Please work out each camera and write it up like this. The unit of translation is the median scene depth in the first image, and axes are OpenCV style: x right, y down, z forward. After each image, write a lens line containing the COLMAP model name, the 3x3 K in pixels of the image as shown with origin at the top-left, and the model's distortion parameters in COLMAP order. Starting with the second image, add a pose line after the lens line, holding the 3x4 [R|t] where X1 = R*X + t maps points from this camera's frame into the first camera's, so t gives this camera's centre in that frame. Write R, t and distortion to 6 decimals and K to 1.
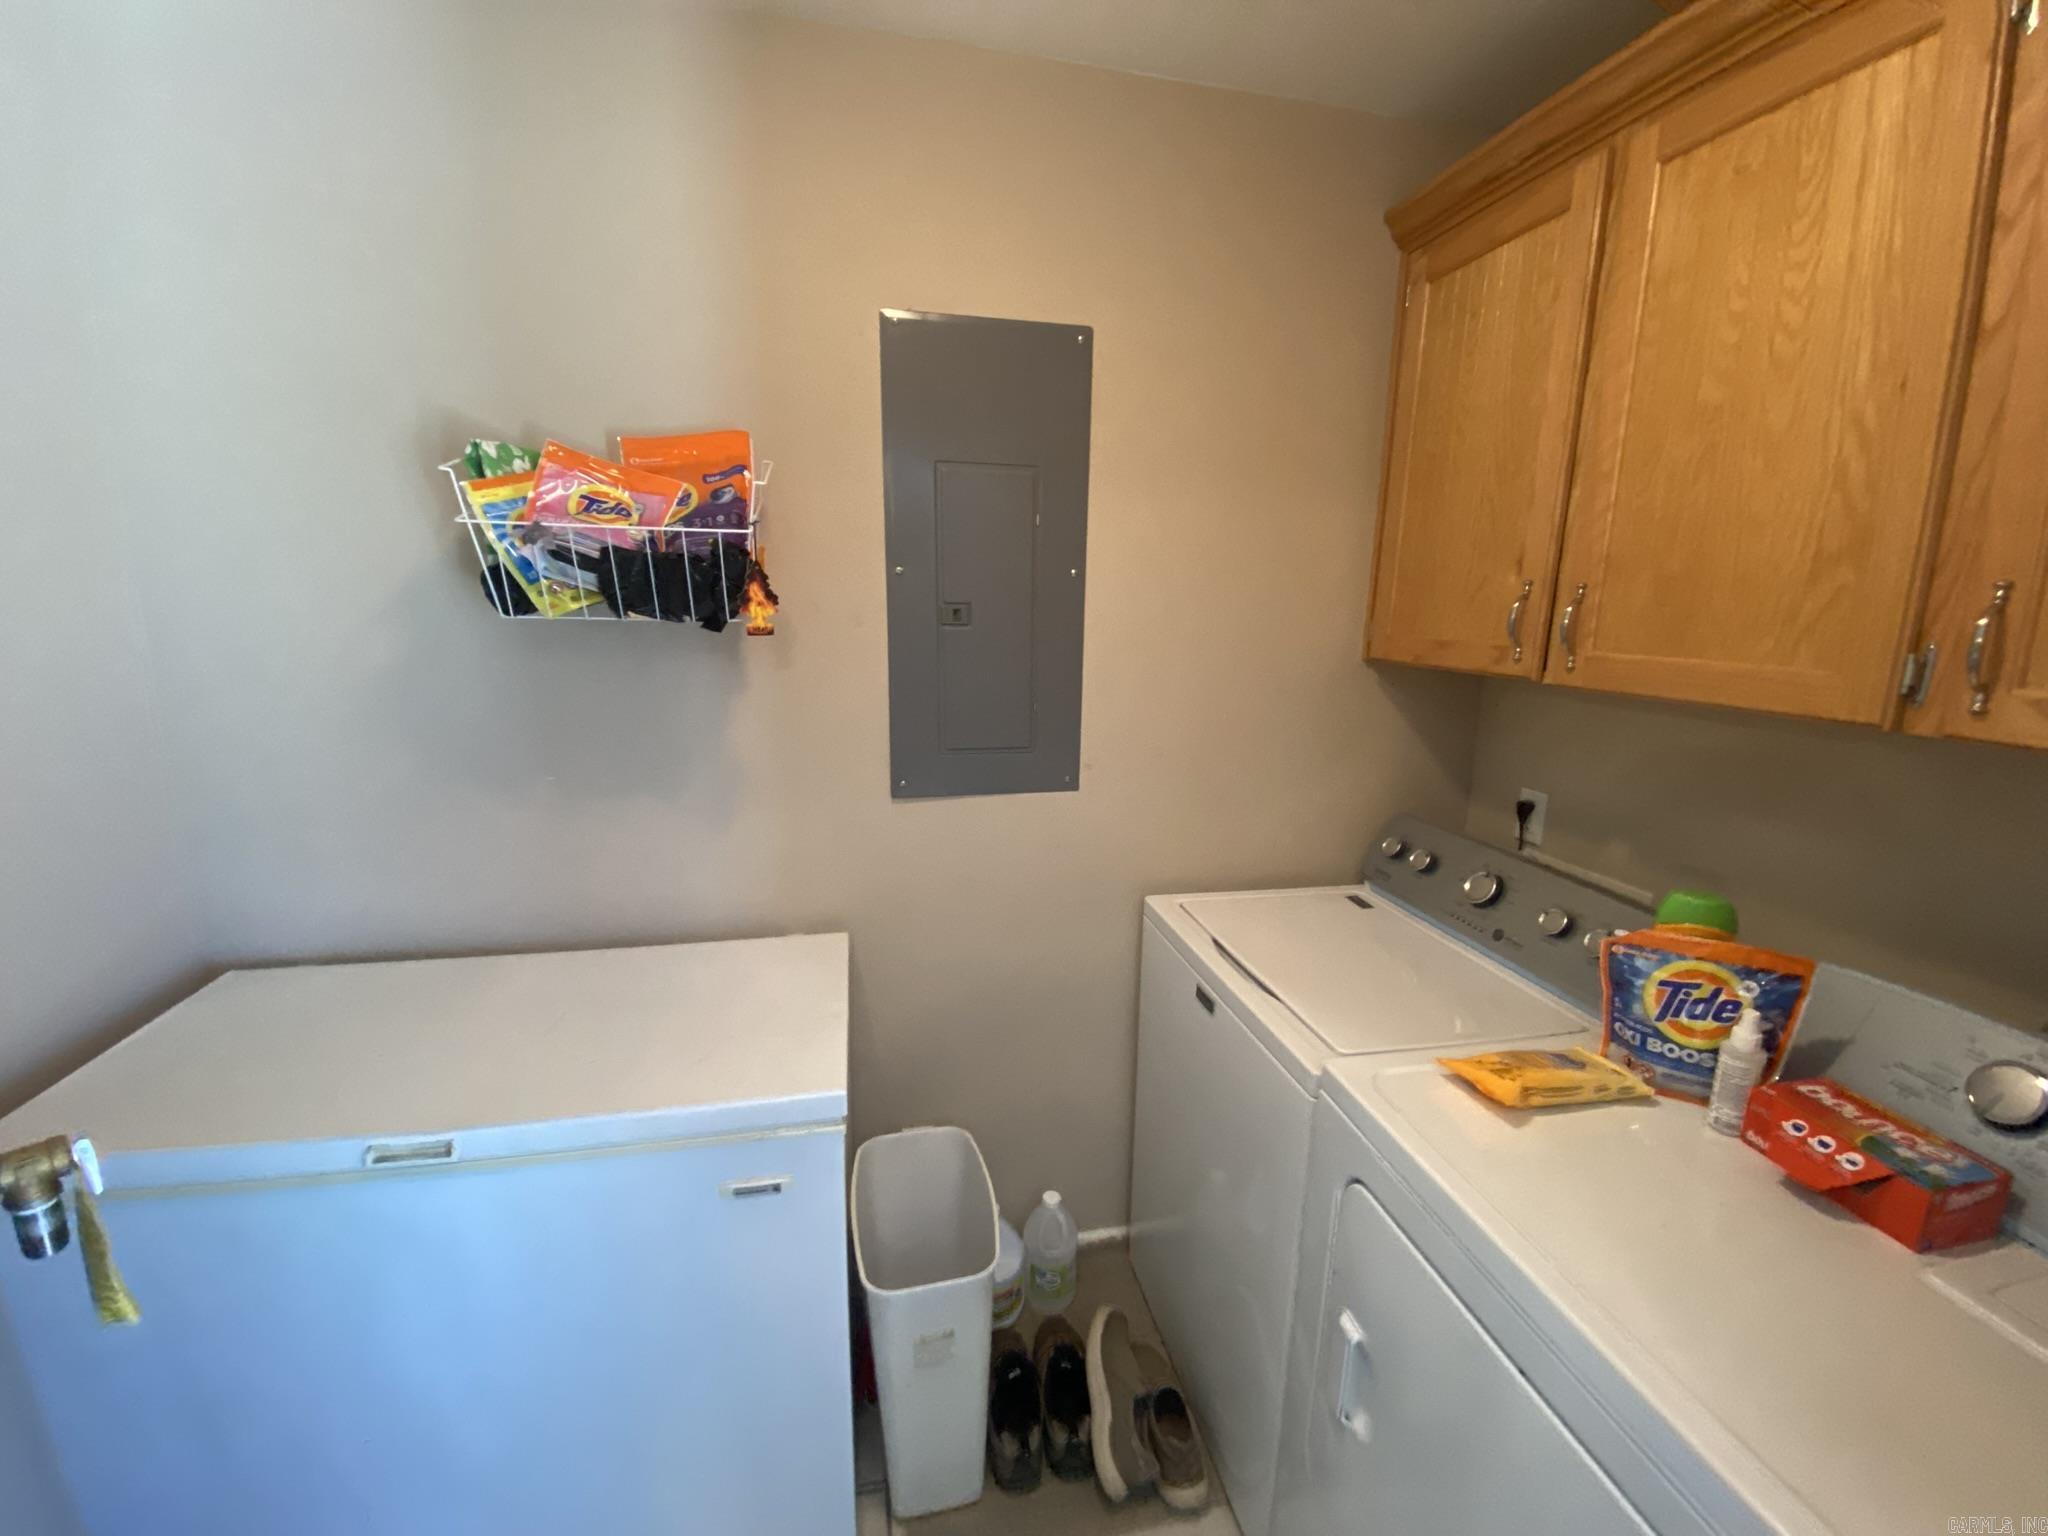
lens RADIAL K [[842.0, 0, 1033.7], [0, 842.0, 770.1], [0, 0, 1]] dist [0.000283, -0.010755]
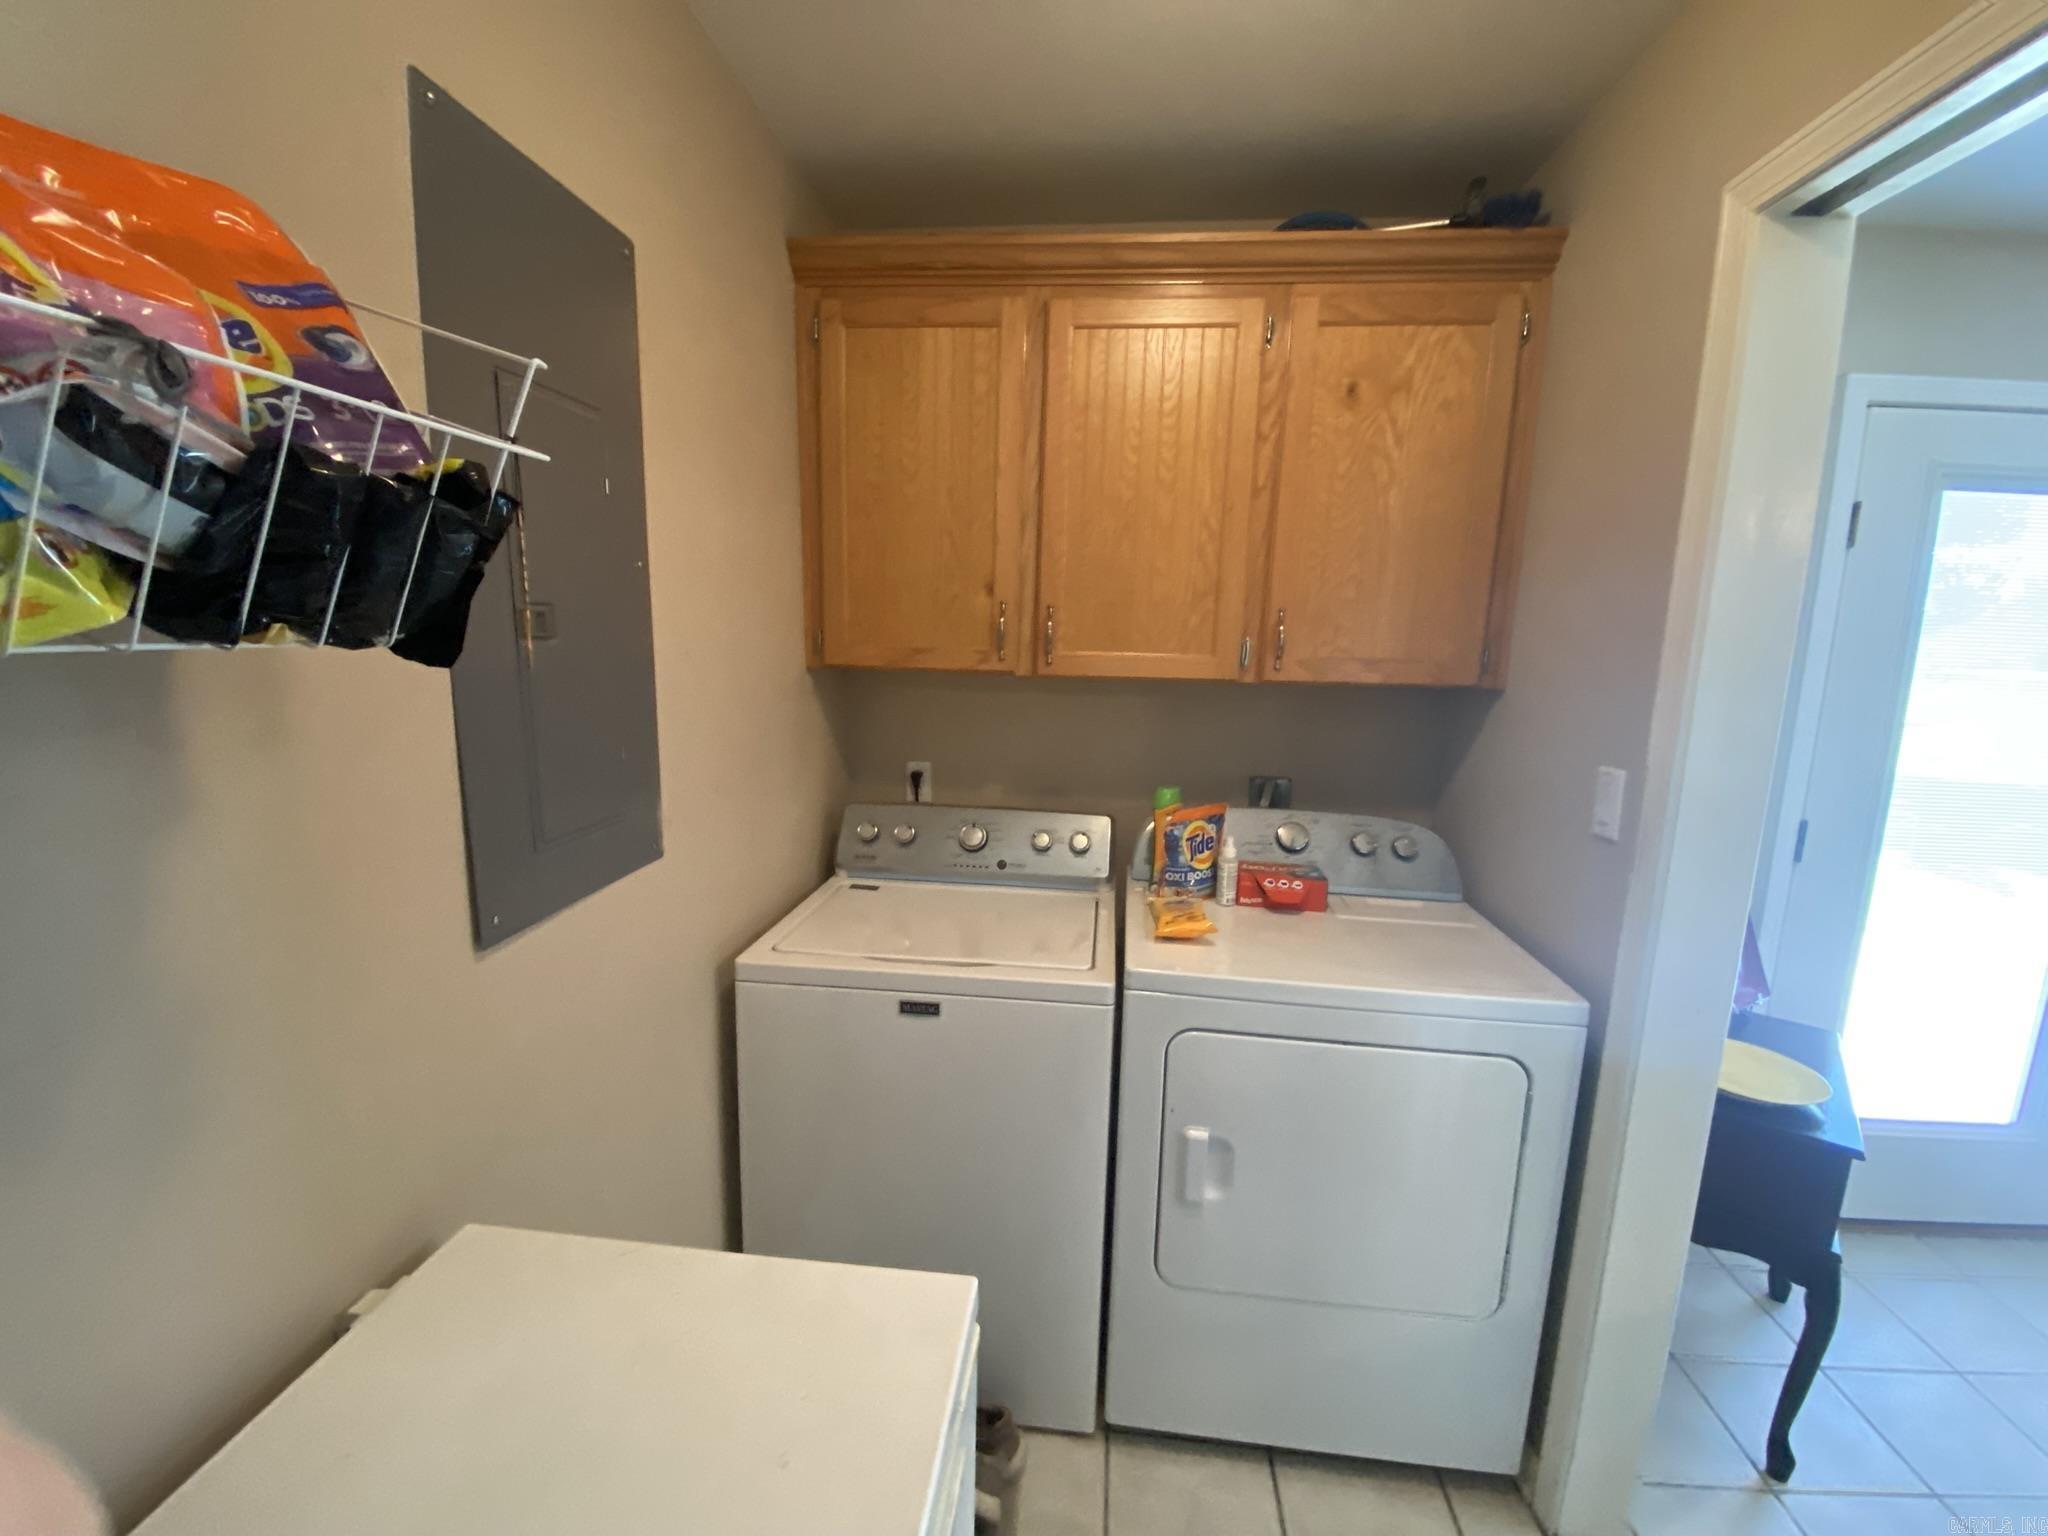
lens RADIAL K [[828.6, 0, 1025.9], [0, 828.6, 772.9], [0, 0, 1]] dist [0.029962, -0.025668]
pose [[0.297336, -0.170922, 0.939349, -0.731112], [0.173568, 0.977129, 0.122856, -0.115740], [-0.938864, 0.126511, 0.320203, 0.598054]]
